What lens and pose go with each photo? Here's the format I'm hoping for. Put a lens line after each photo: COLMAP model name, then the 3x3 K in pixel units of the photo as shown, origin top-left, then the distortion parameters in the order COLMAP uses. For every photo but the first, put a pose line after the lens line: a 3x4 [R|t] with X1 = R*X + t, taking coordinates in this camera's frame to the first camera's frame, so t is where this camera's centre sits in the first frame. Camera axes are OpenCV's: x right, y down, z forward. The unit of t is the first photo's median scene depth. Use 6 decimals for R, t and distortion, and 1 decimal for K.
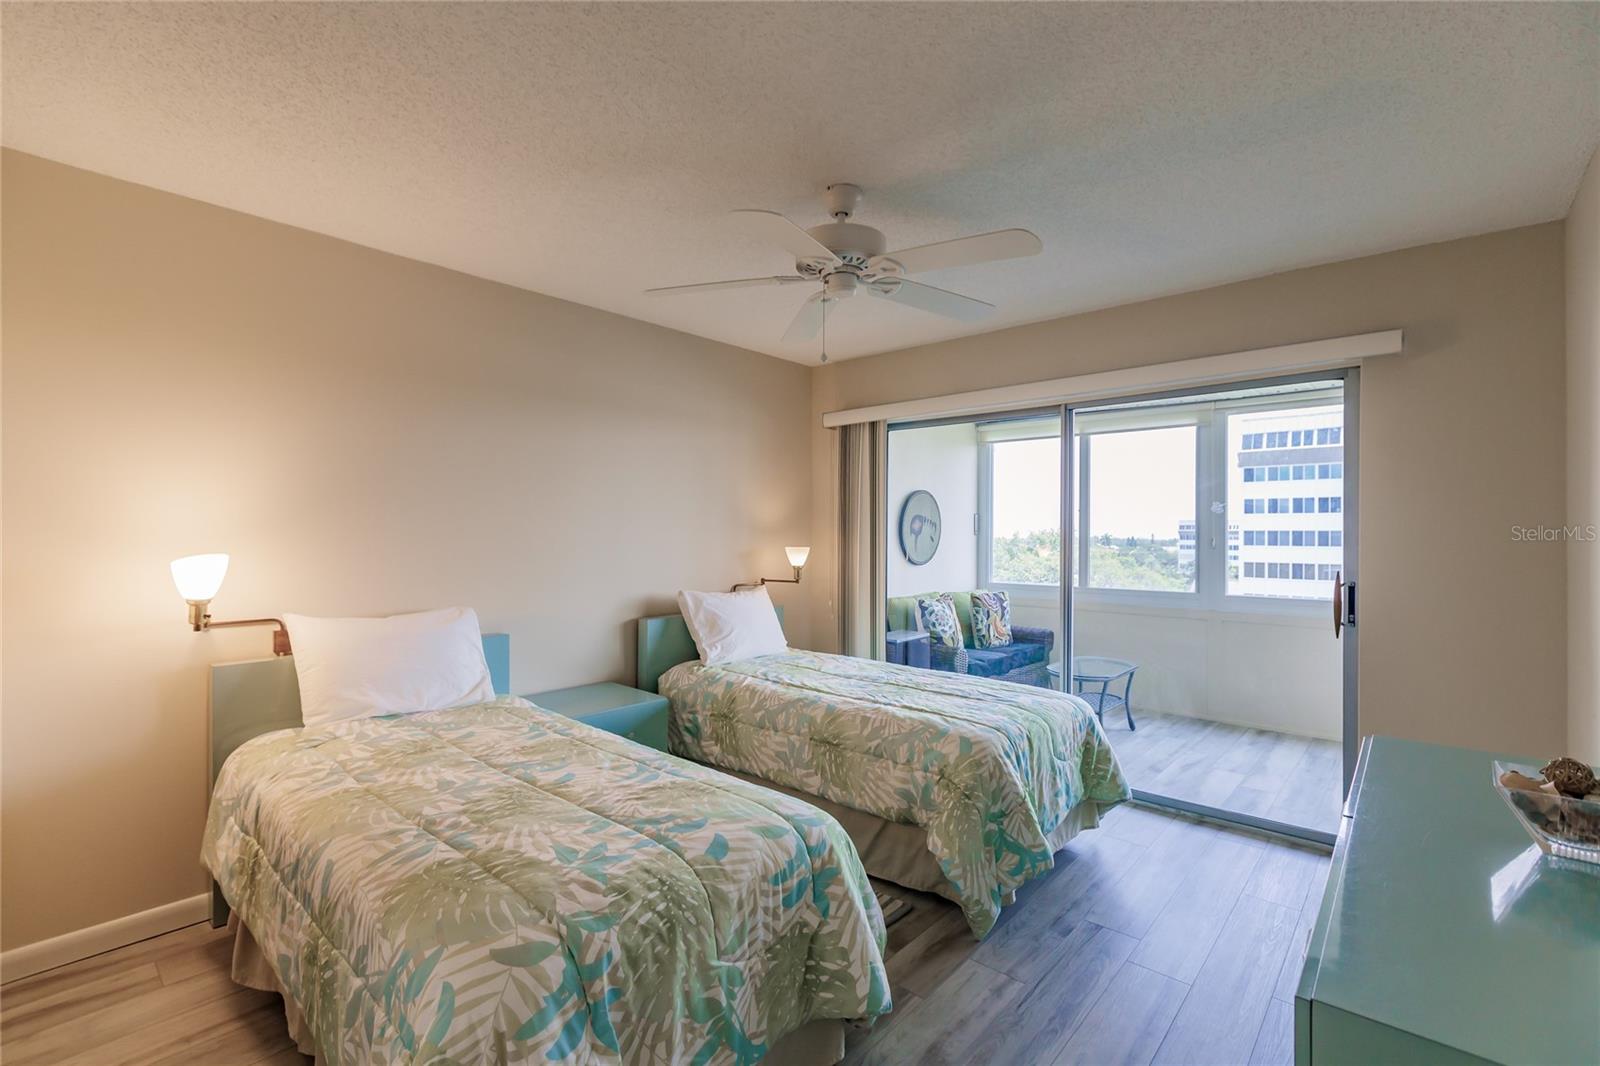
lens RADIAL K [[728.9, 0, 786.2], [0, 728.9, 534.9], [0, 0, 1]] dist [0.000105, -0.000502]
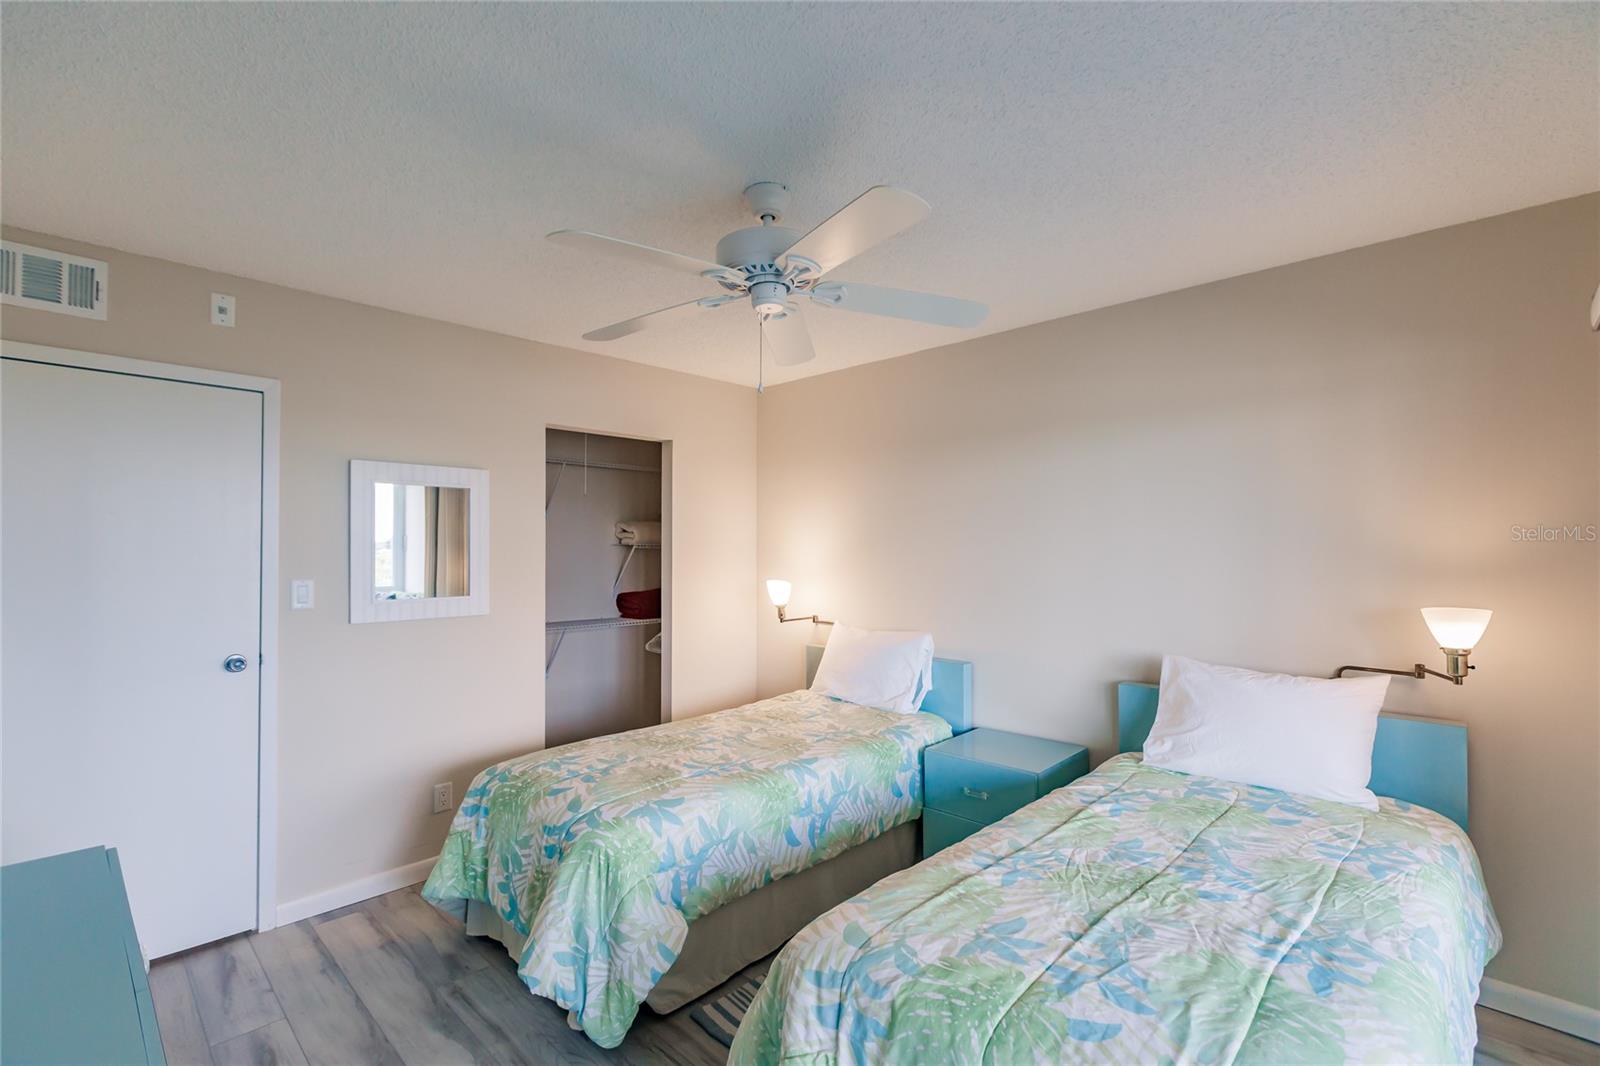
lens RADIAL K [[728.9, 0, 793.8], [0, 728.9, 536.0], [0, 0, 1]] dist [0.000105, -0.000502]
pose [[-0.052956, -0.018313, -0.998429, 0.916956], [0.006265, 0.999806, -0.018671, -0.044471], [0.998577, -0.007244, -0.052831, 1.028523]]
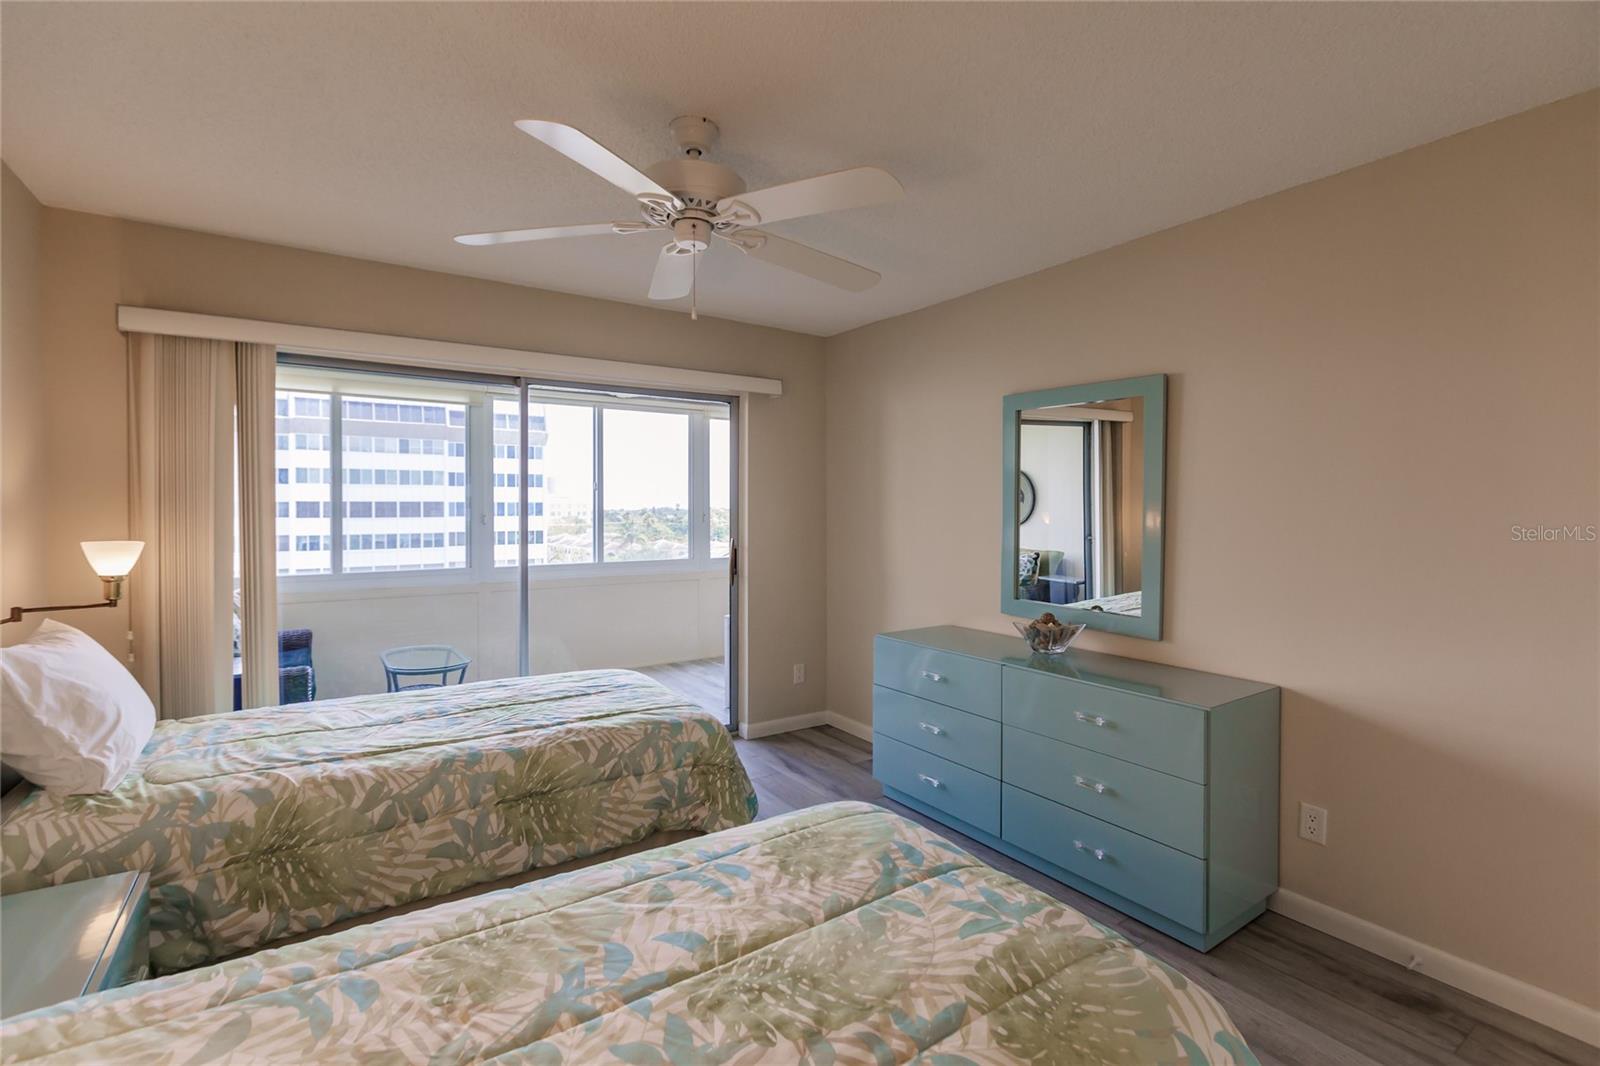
lens RADIAL K [[728.9, 0, 821.9], [0, 728.9, 515.5], [0, 0, 1]] dist [0.000105, -0.000502]
pose [[0.223050, -0.018797, 0.974626, -0.701031], [0.001722, 0.999820, 0.018889, -0.021113], [-0.974805, -0.002535, 0.223042, 0.622810]]
